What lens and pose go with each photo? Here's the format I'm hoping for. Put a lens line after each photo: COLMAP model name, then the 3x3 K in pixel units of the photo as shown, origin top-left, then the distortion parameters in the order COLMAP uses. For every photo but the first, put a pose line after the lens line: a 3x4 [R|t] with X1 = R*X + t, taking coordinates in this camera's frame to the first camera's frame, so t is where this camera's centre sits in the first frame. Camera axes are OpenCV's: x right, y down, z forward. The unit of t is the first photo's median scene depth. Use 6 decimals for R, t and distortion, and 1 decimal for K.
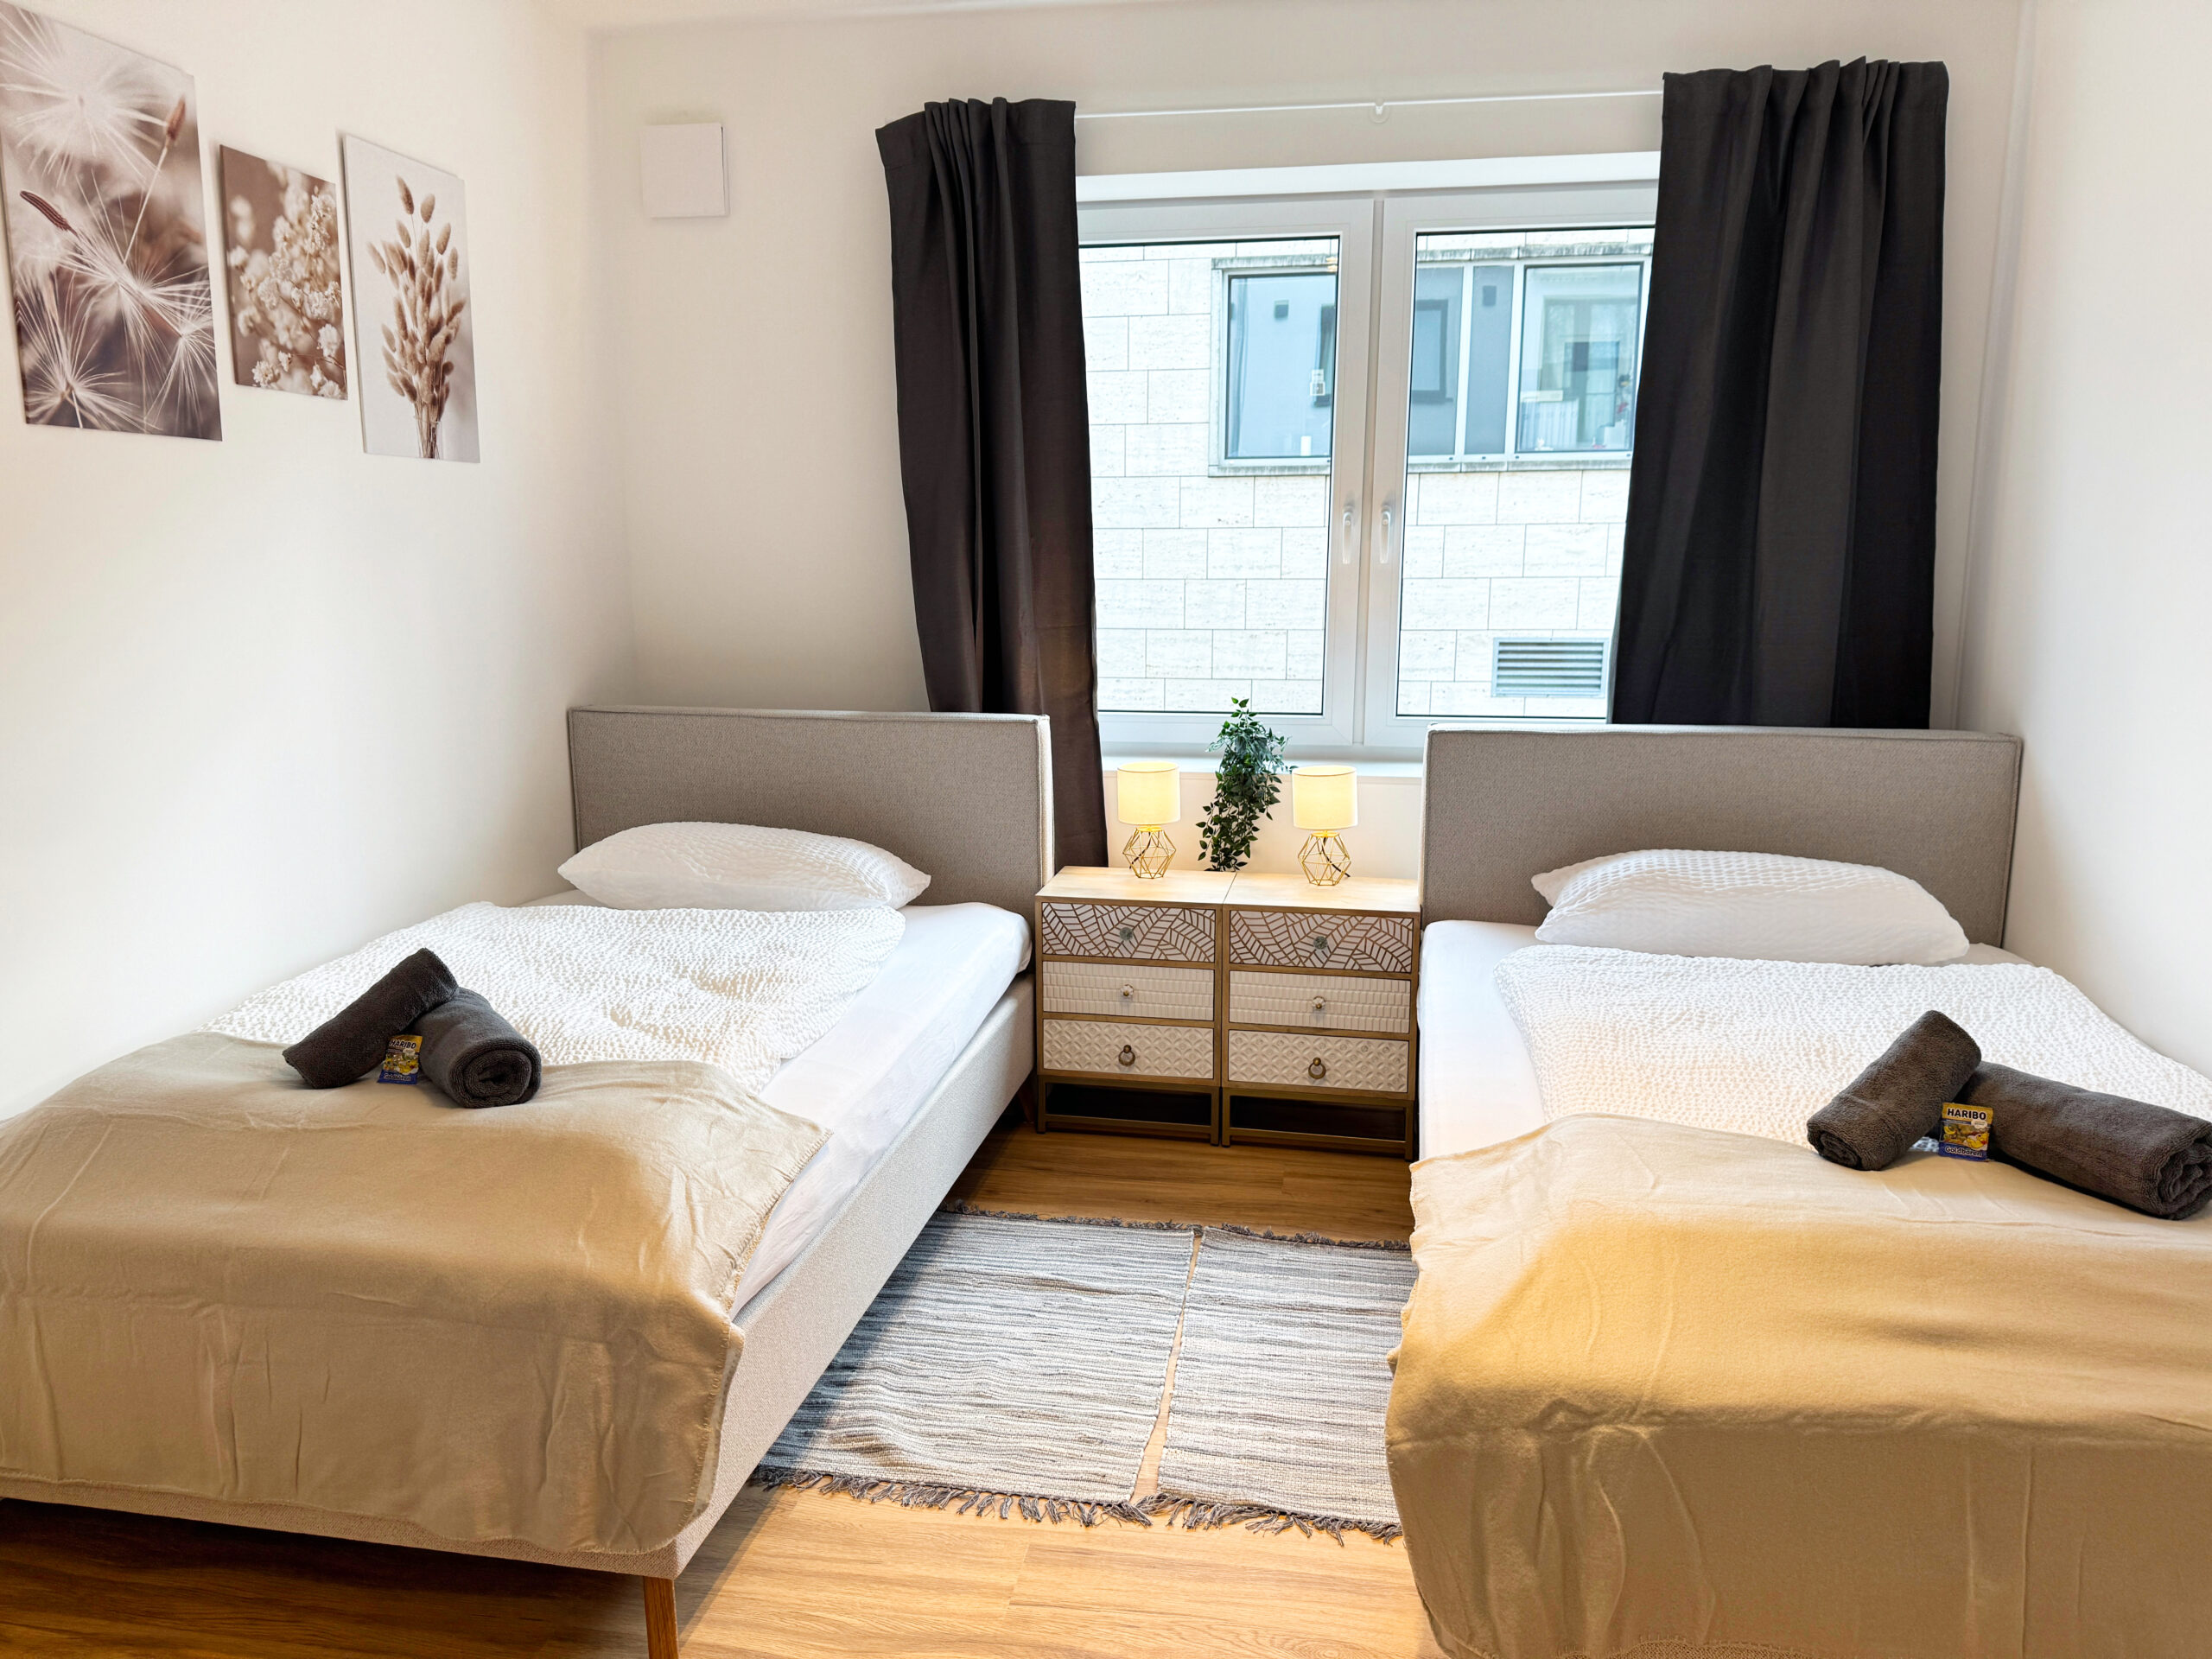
lens RADIAL K [[1543.4, 0, 1074.5], [0, 1543.4, 828.2], [0, 0, 1]] dist [0.061402, -0.077904]
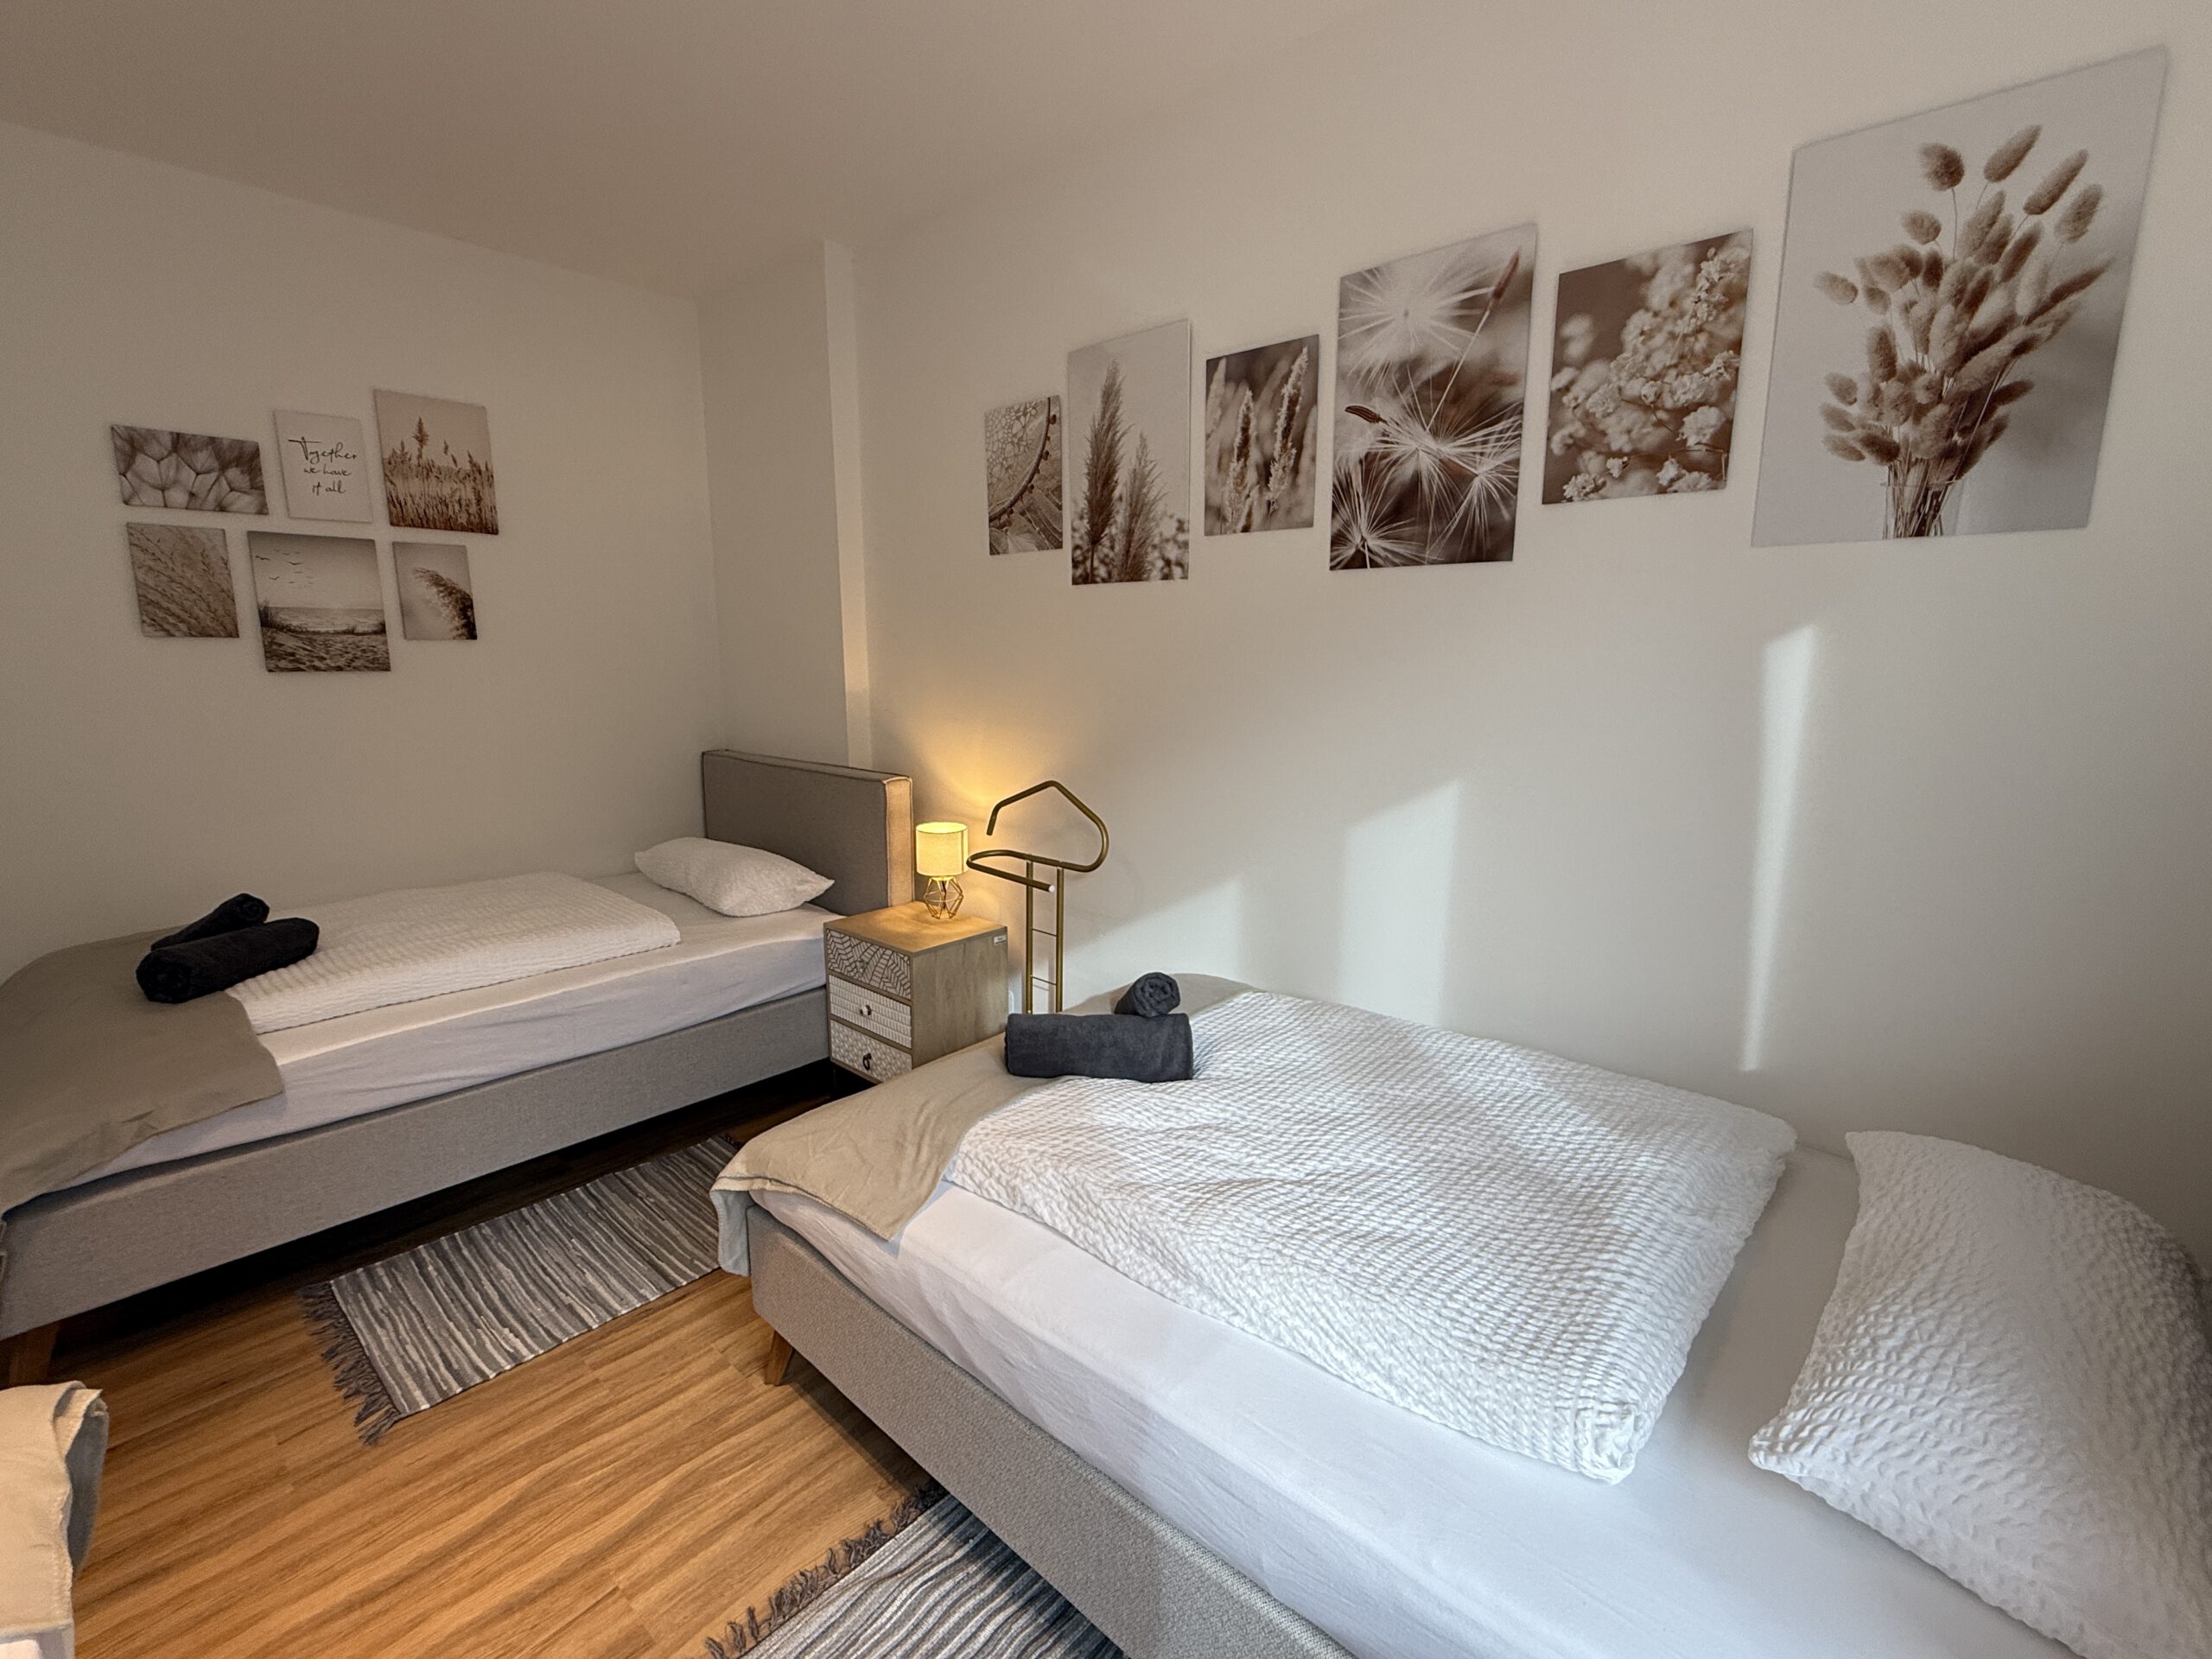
lens RADIAL K [[977.8, 0, 1103.3], [0, 977.8, 825.4], [0, 0, 1]] dist [0.000345, -0.000930]
pose [[-0.517102, 0.155214, -0.841733, 0.210857], [-0.154128, 0.950459, 0.269948, -0.202056], [0.841932, 0.269325, -0.467562, 1.078716]]
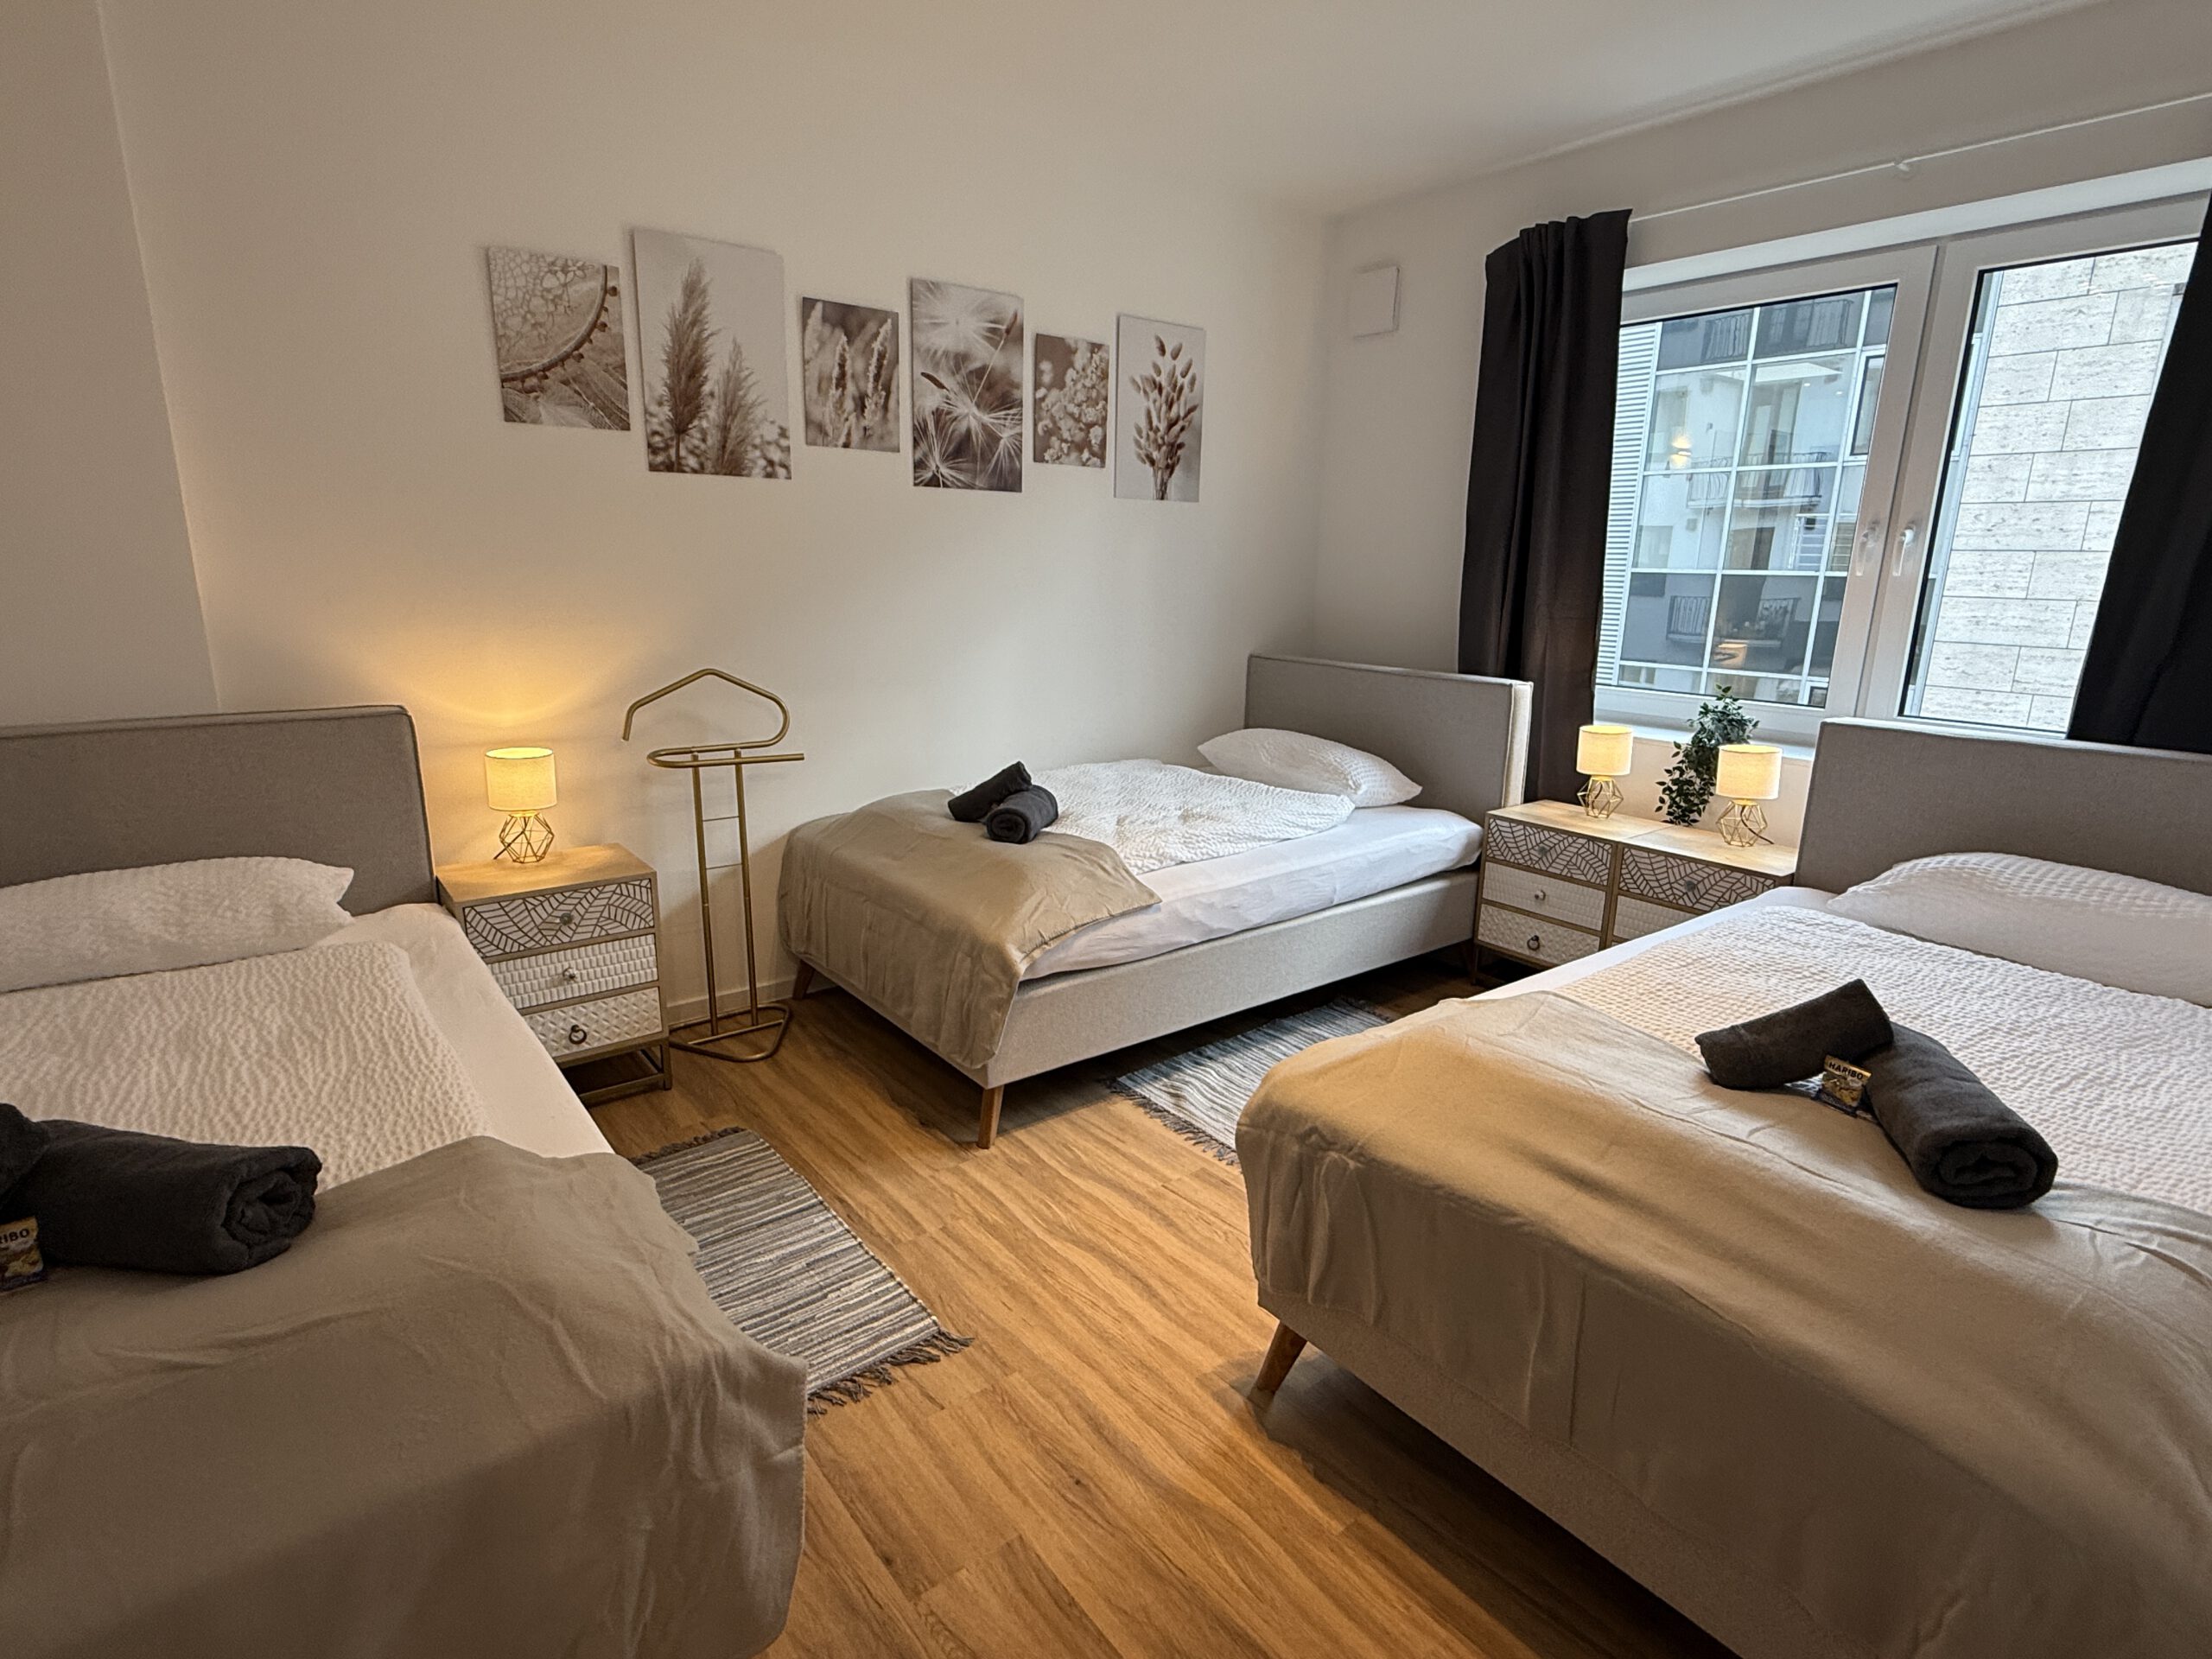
lens RADIAL K [[1107.3, 0, 1093.1], [0, 1107.3, 824.5], [0, 0, 1]] dist [0.002042, -0.001553]
pose [[0.745762, 0.170962, -0.643902, 0.441317], [-0.136953, 0.985212, 0.102966, 0.000952], [0.651983, 0.011396, 0.758148, 0.031132]]
